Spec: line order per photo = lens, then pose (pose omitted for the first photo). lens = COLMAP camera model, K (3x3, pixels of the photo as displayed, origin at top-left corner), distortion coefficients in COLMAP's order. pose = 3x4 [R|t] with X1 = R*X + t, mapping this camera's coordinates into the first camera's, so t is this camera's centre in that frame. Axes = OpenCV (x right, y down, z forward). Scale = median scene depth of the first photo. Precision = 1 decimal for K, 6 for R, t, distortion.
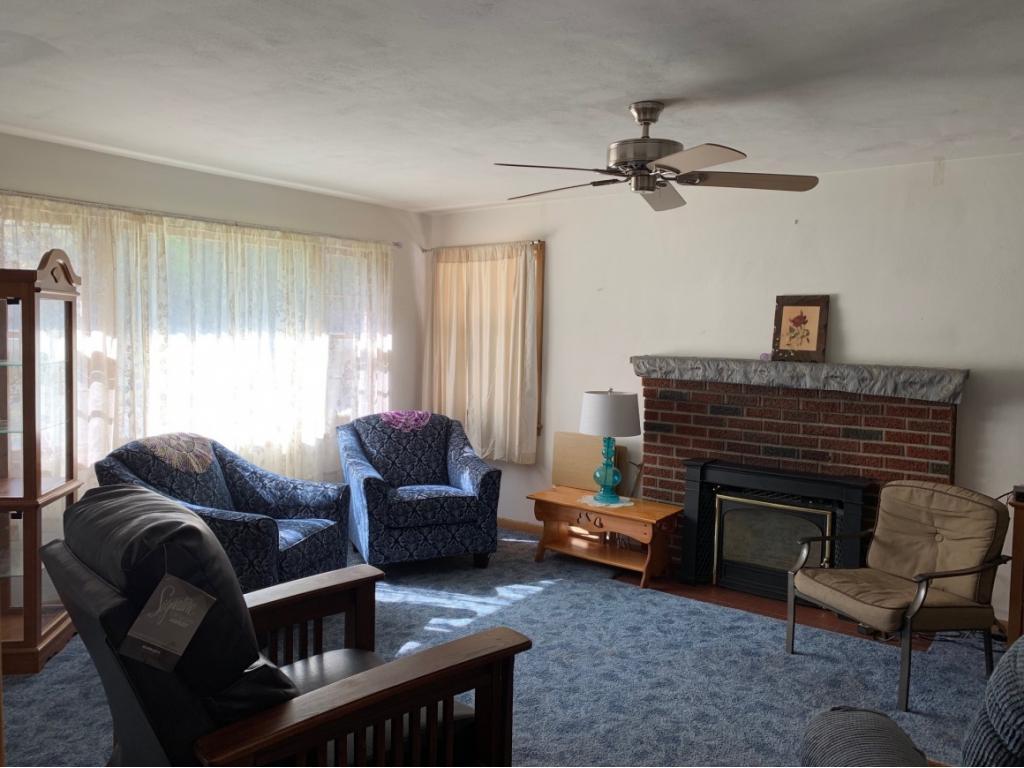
lens RADIAL K [[787.2, 0, 512.0], [0, 787.2, 384.0], [0, 0, 1]] dist [0.016316, -0.000385]
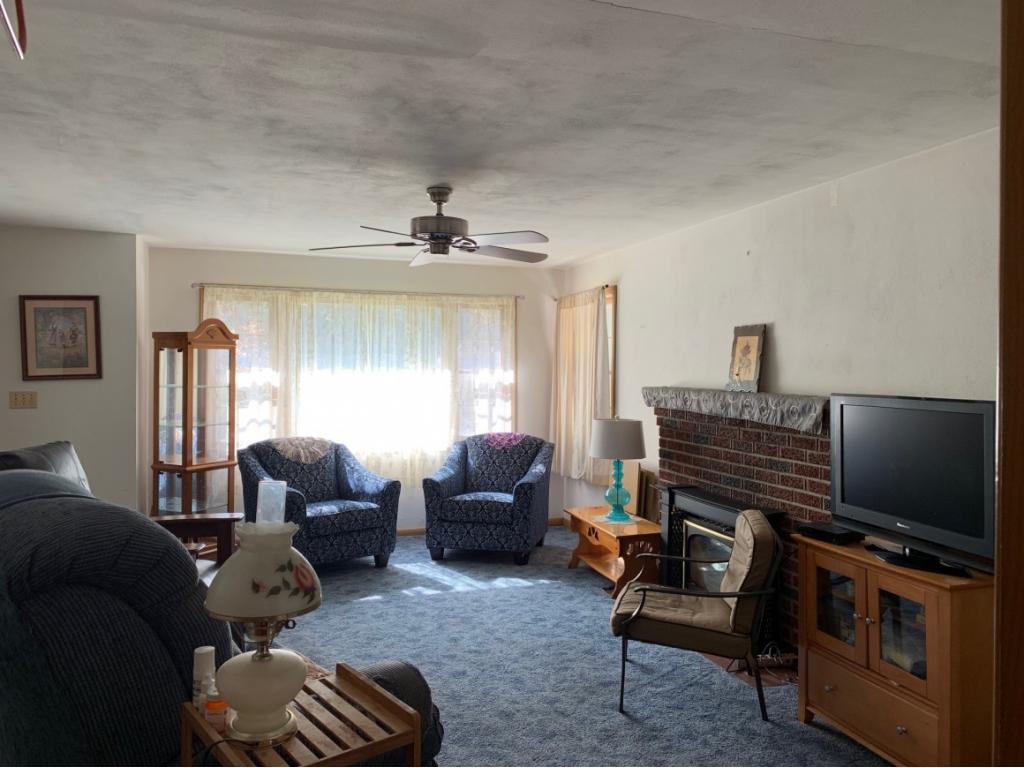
lens RADIAL K [[783.2, 0, 512.0], [0, 783.2, 384.0], [0, 0, 1]] dist [0.087121, -0.159215]
pose [[0.816236, 0.000264, -0.577718, 0.706293], [-0.032369, 0.998450, -0.045276, 0.017084], [0.576811, 0.055656, 0.814979, 0.014376]]
